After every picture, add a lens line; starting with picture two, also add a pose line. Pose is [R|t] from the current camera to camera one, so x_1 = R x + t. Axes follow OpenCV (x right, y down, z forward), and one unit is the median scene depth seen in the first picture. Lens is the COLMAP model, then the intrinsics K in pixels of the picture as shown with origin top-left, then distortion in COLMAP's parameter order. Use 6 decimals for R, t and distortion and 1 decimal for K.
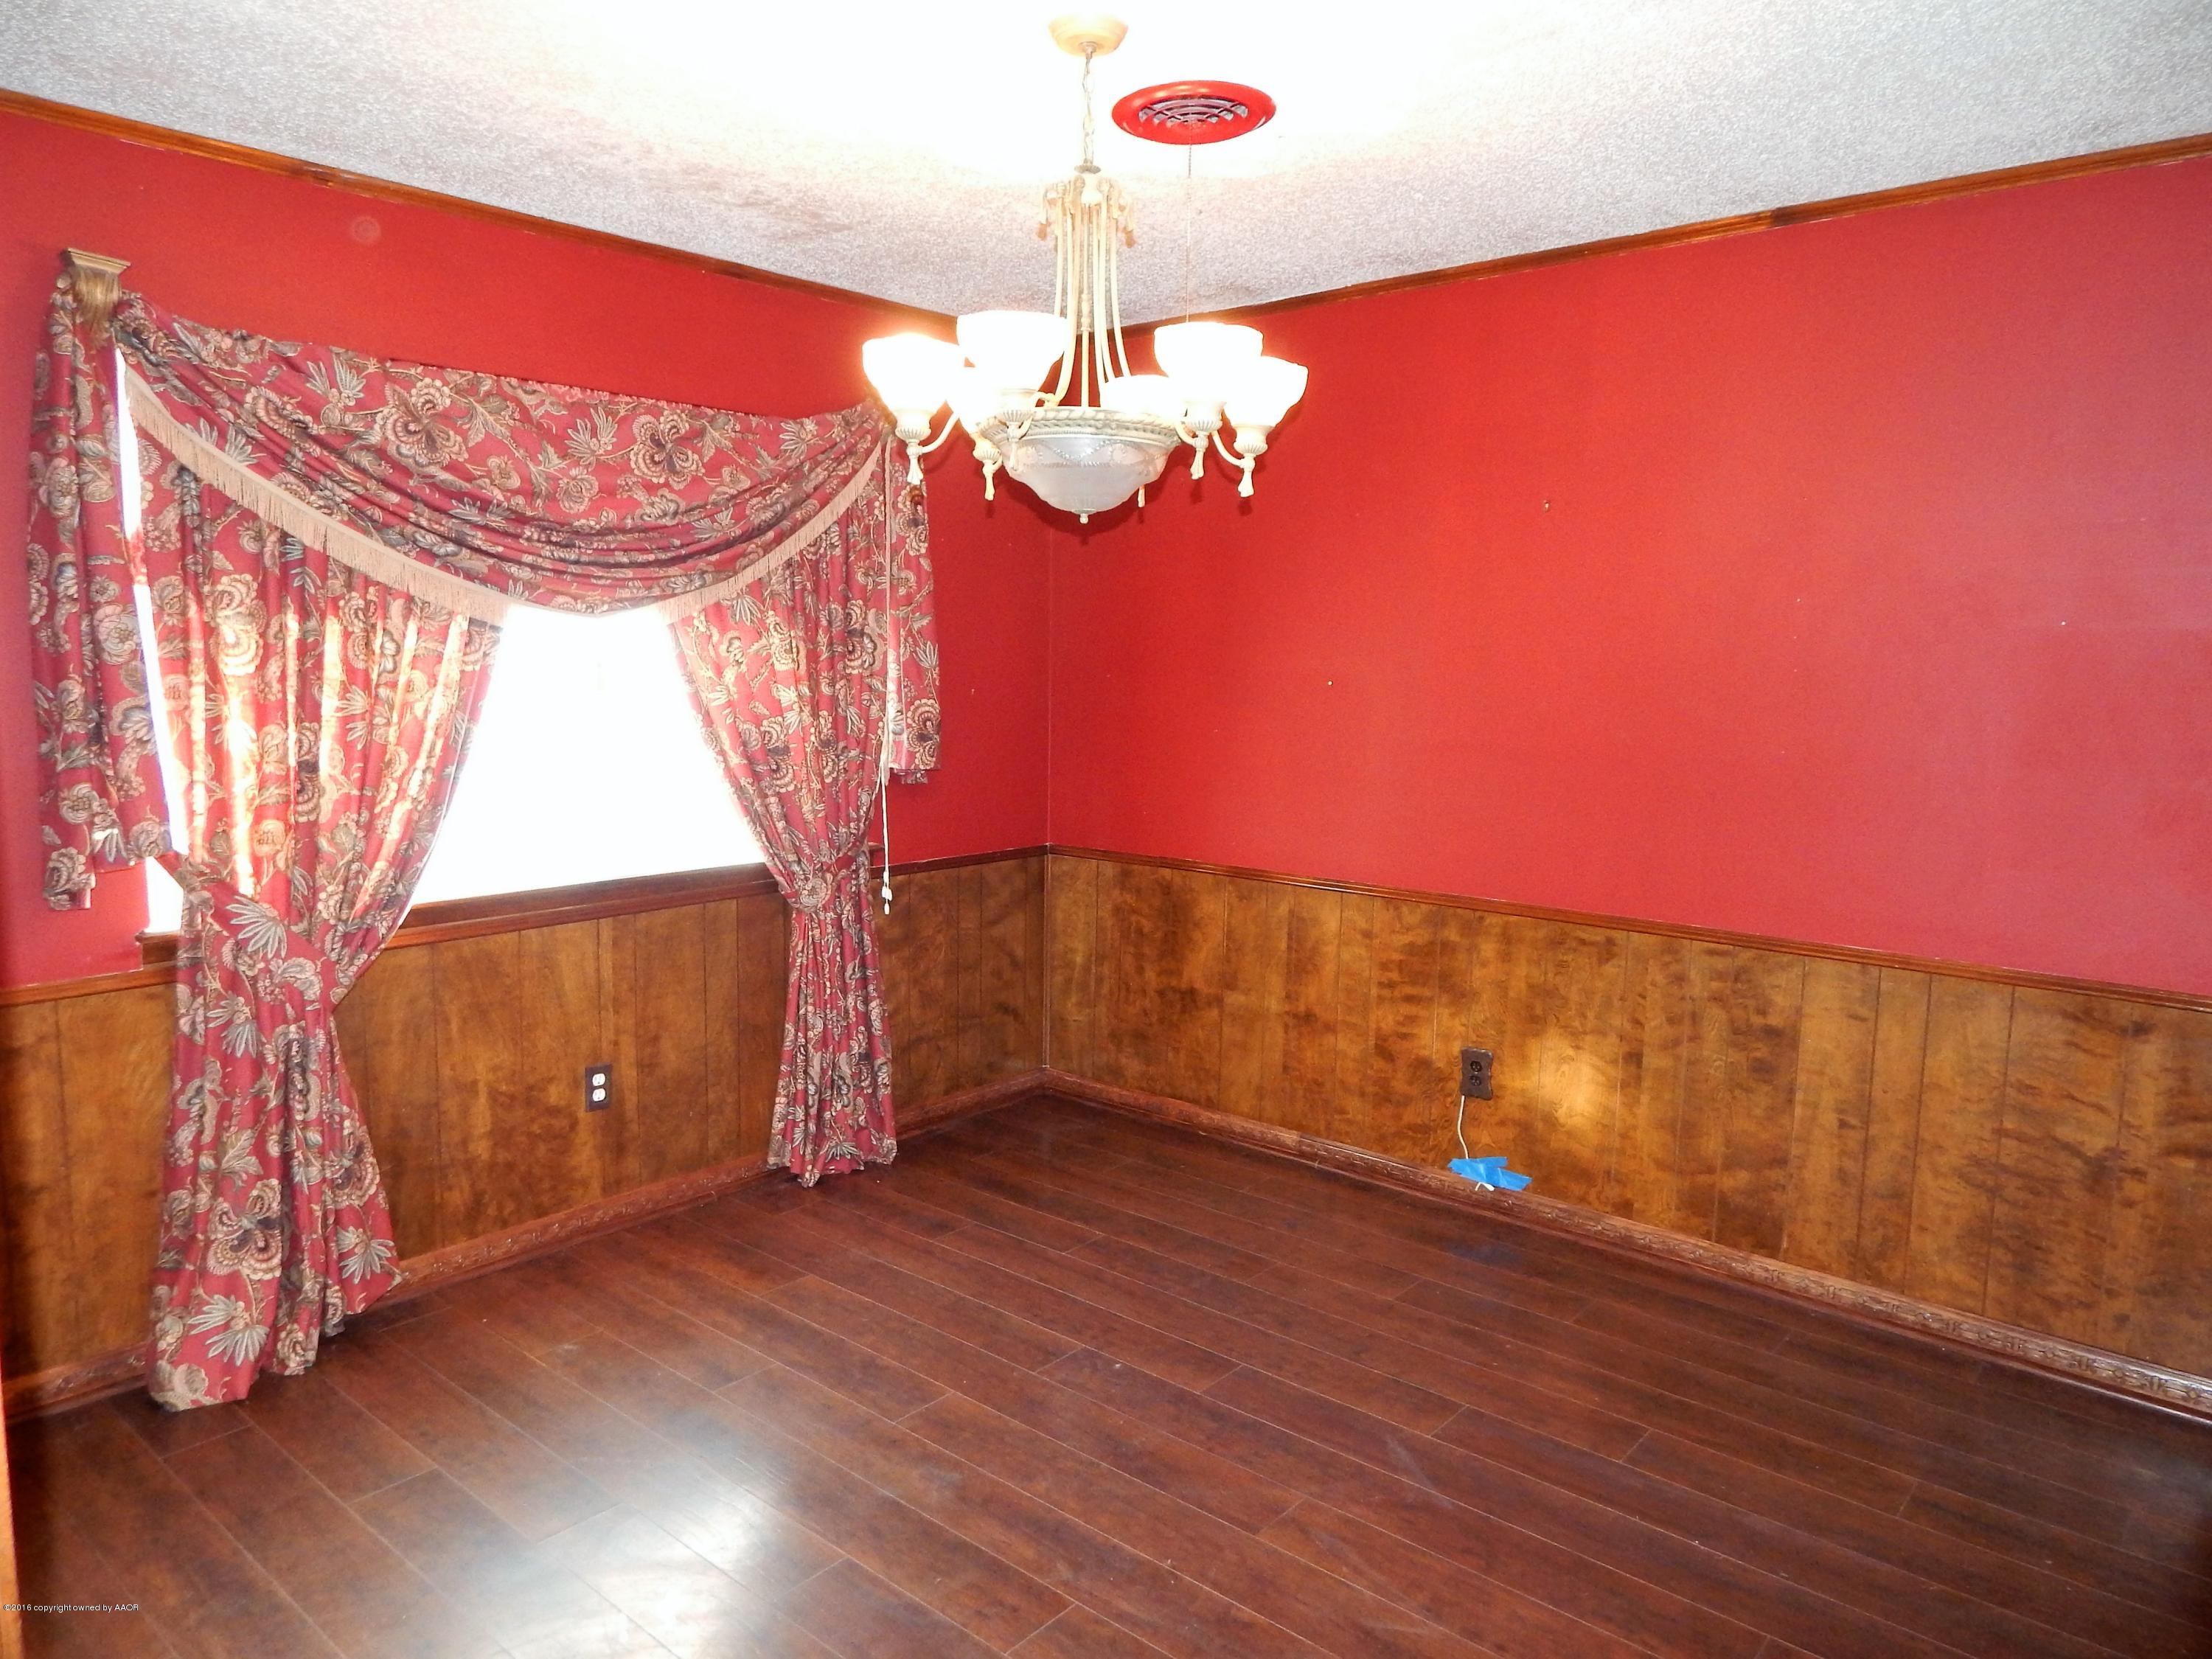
lens RADIAL K [[1465.3, 0, 1129.9], [0, 1465.3, 852.7], [0, 0, 1]] dist [-0.003232, -0.003087]
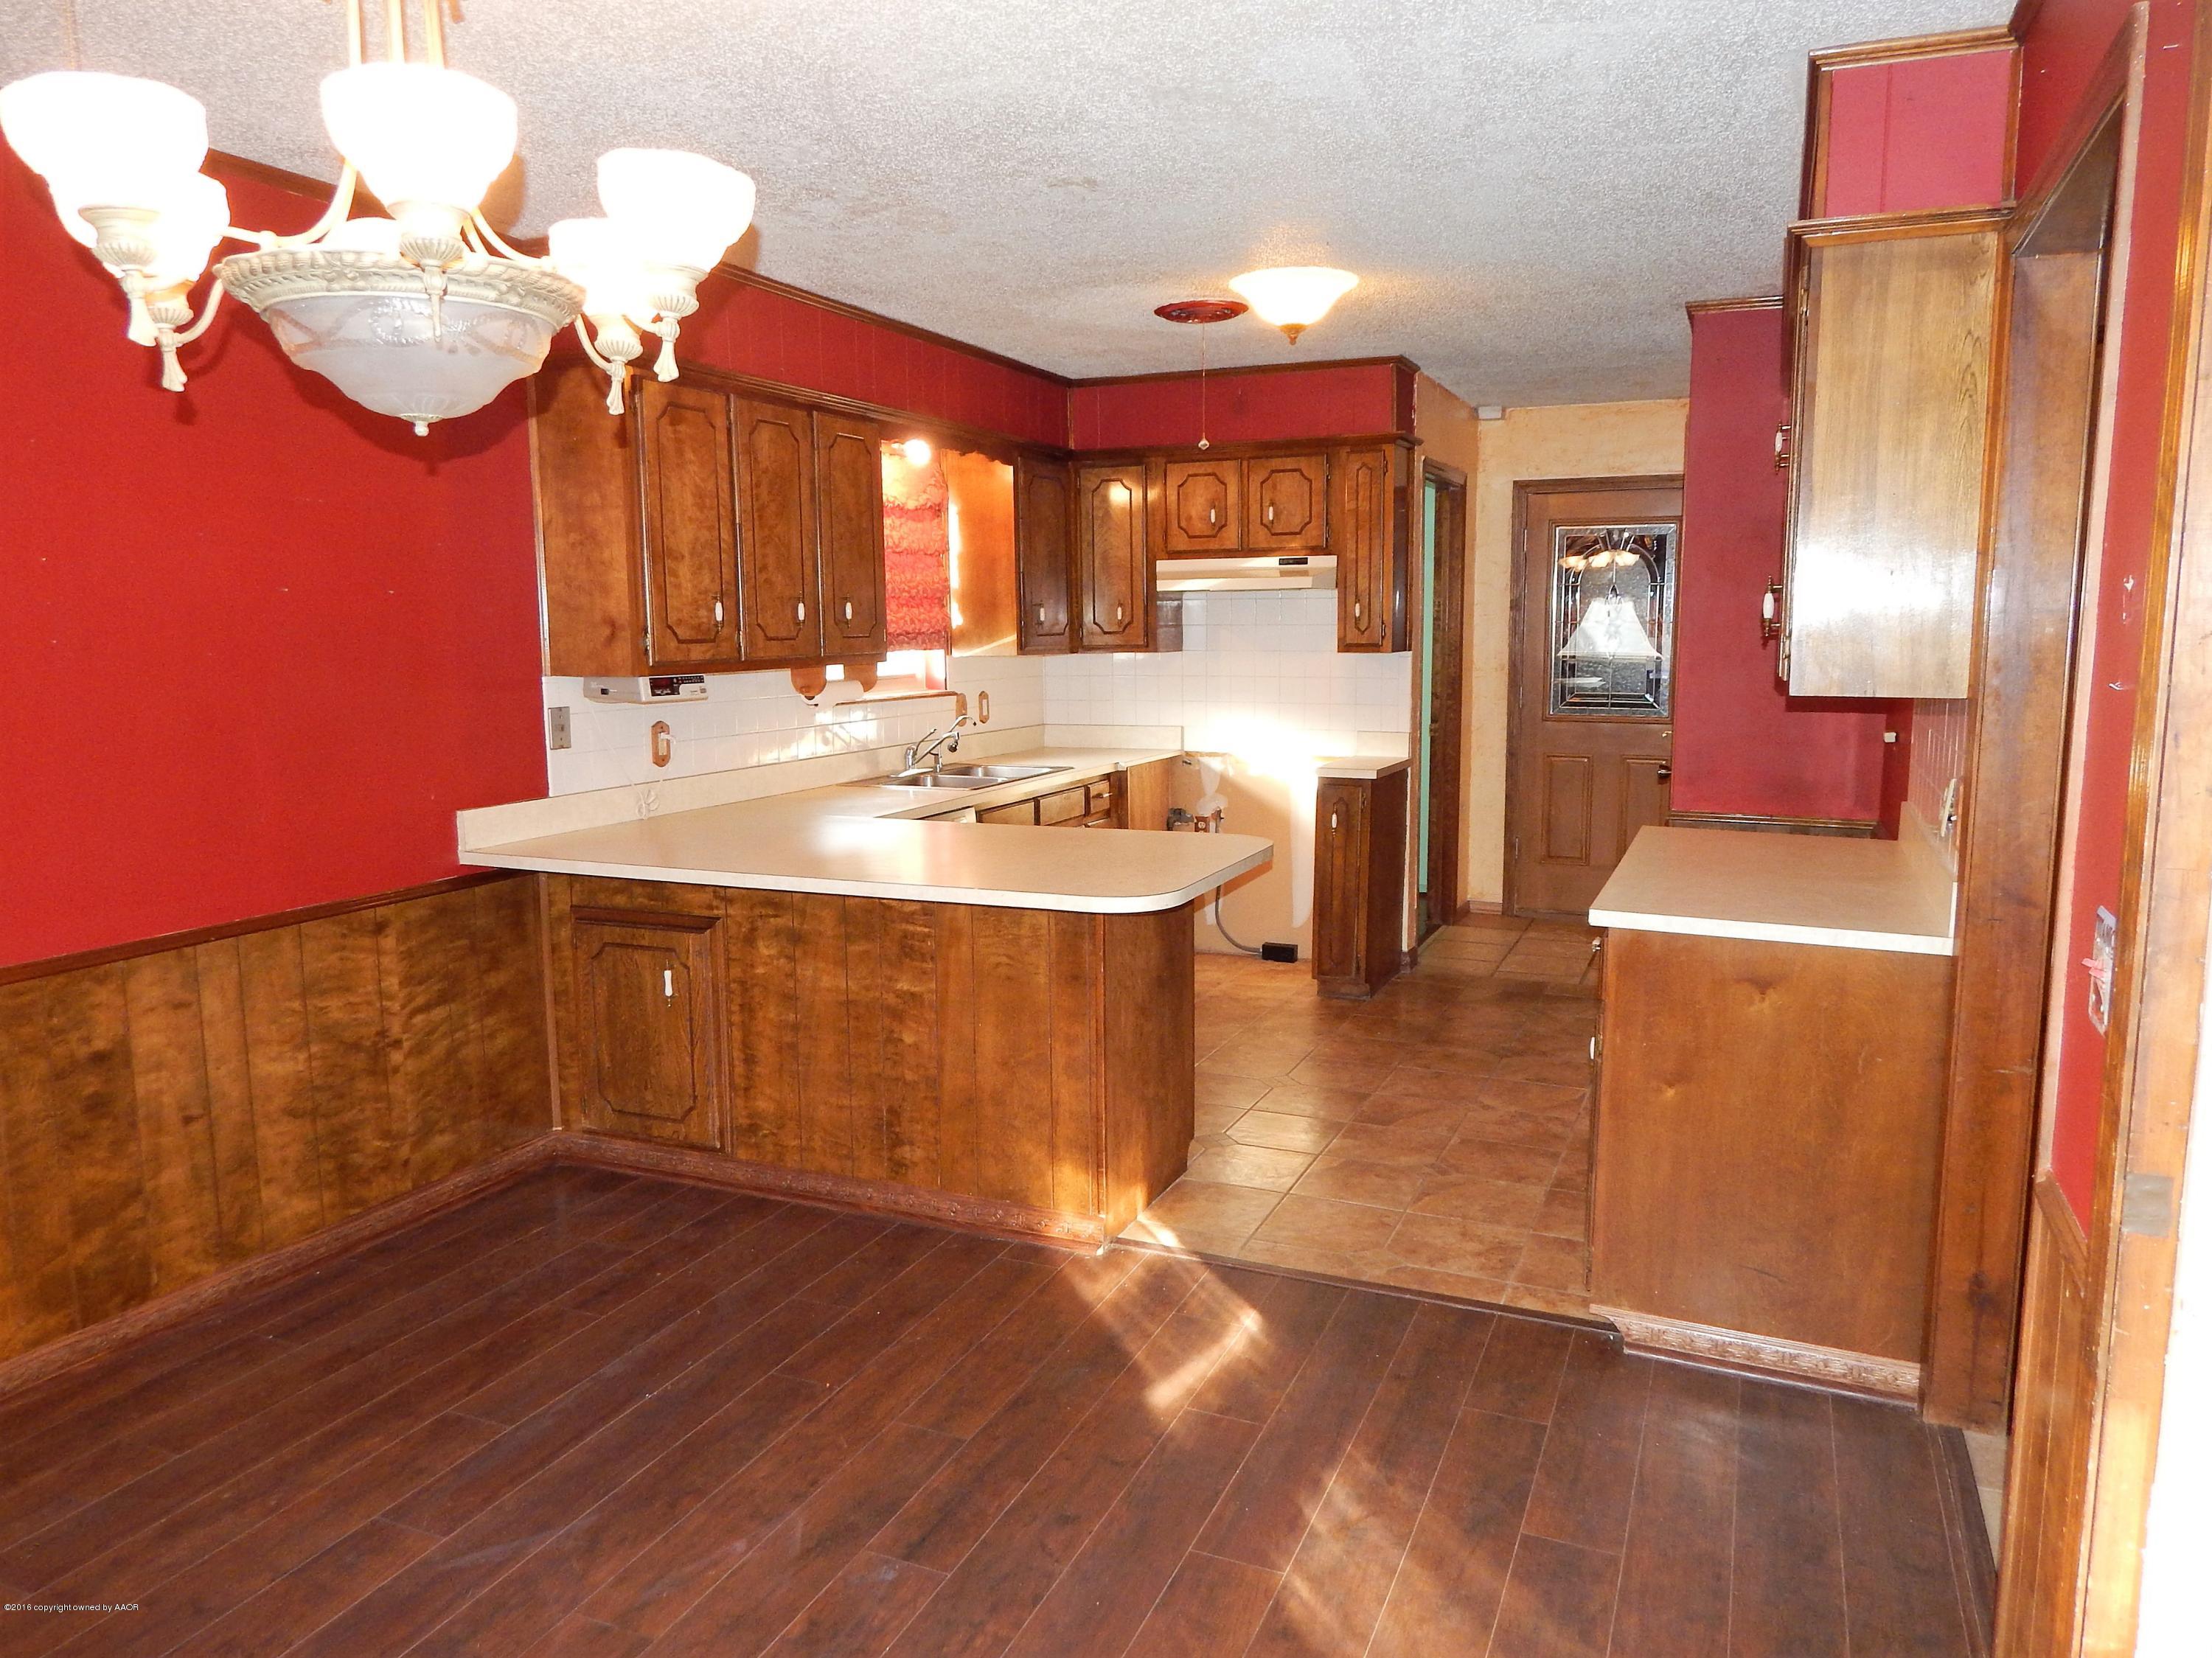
lens RADIAL K [[1465.2, 0, 1118.1], [0, 1465.2, 827.3], [0, 0, 1]] dist [-0.003232, -0.003087]
pose [[-0.285973, -0.148903, 0.946598, -0.582955], [0.137414, 0.971270, 0.194297, -0.104494], [-0.948334, 0.185639, -0.257296, 0.684151]]
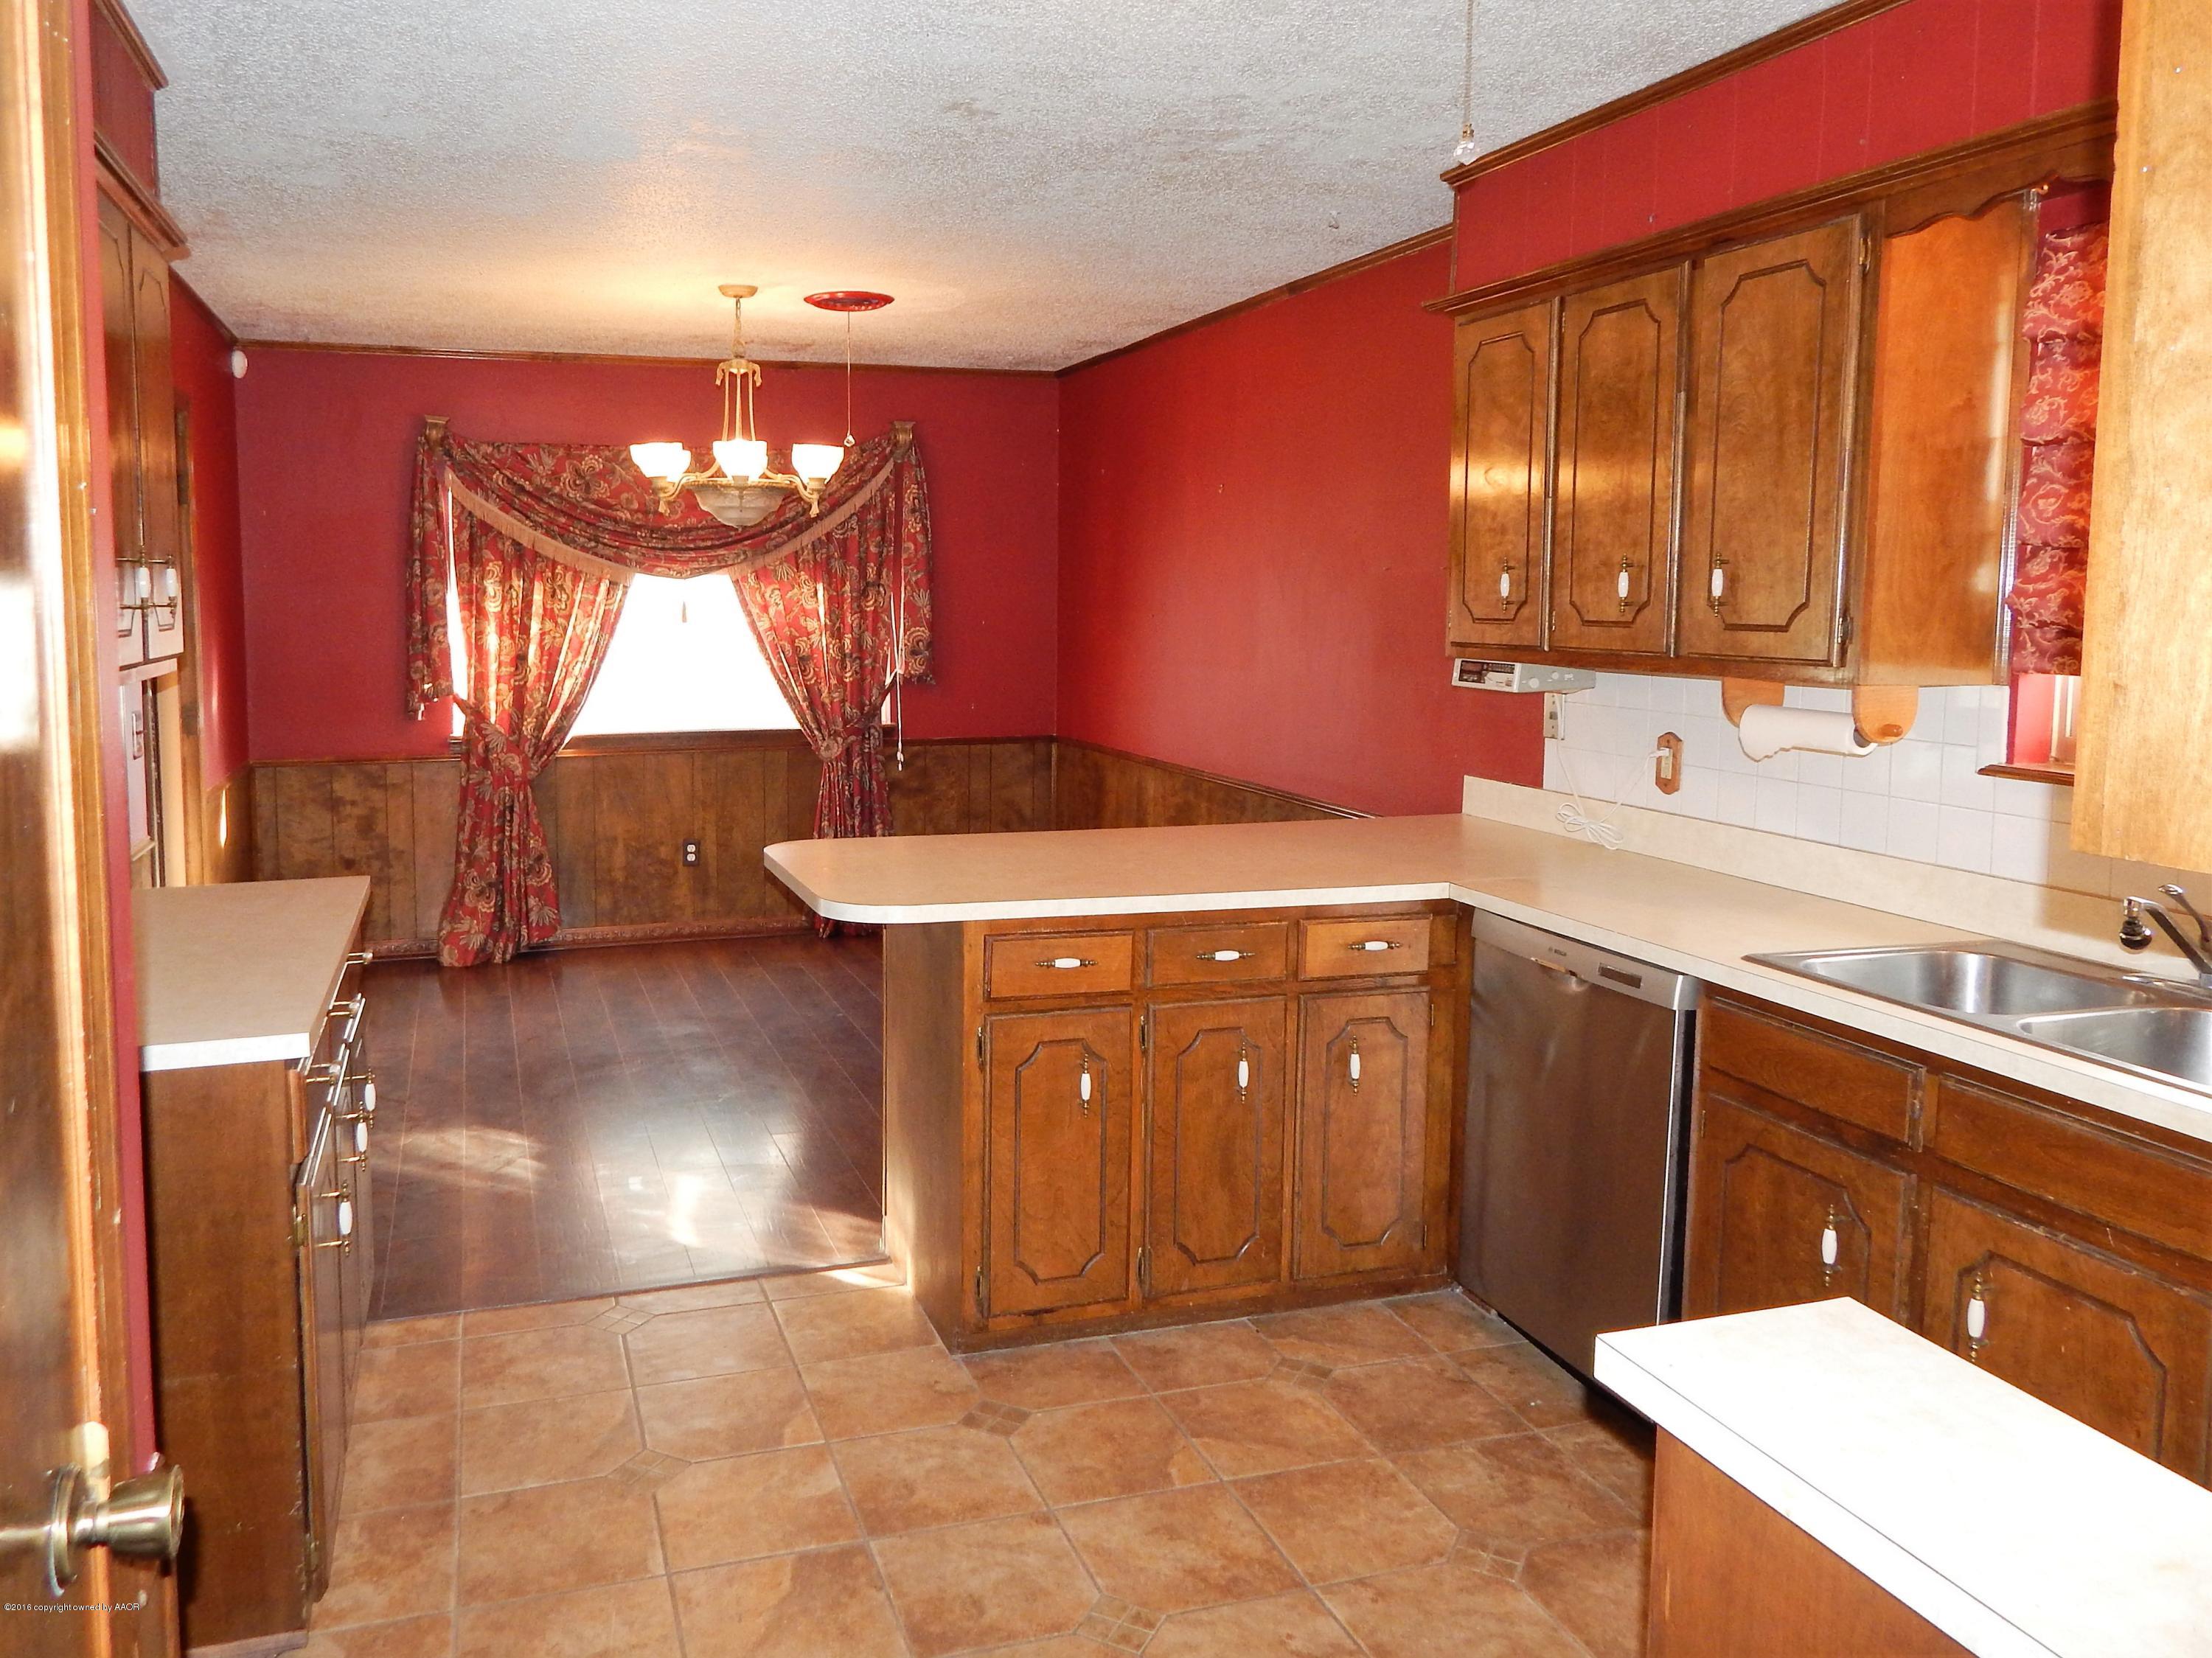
lens RADIAL K [[1832.8, 0, 1101.1], [0, 1832.8, 815.7], [0, 0, 1]] dist [0.010229, 0.003936]
pose [[0.852558, 0.050539, -0.520182, 1.314687], [-0.059928, 0.998202, -0.001238, 0.103698], [0.519185, 0.032229, 0.854054, -0.658718]]
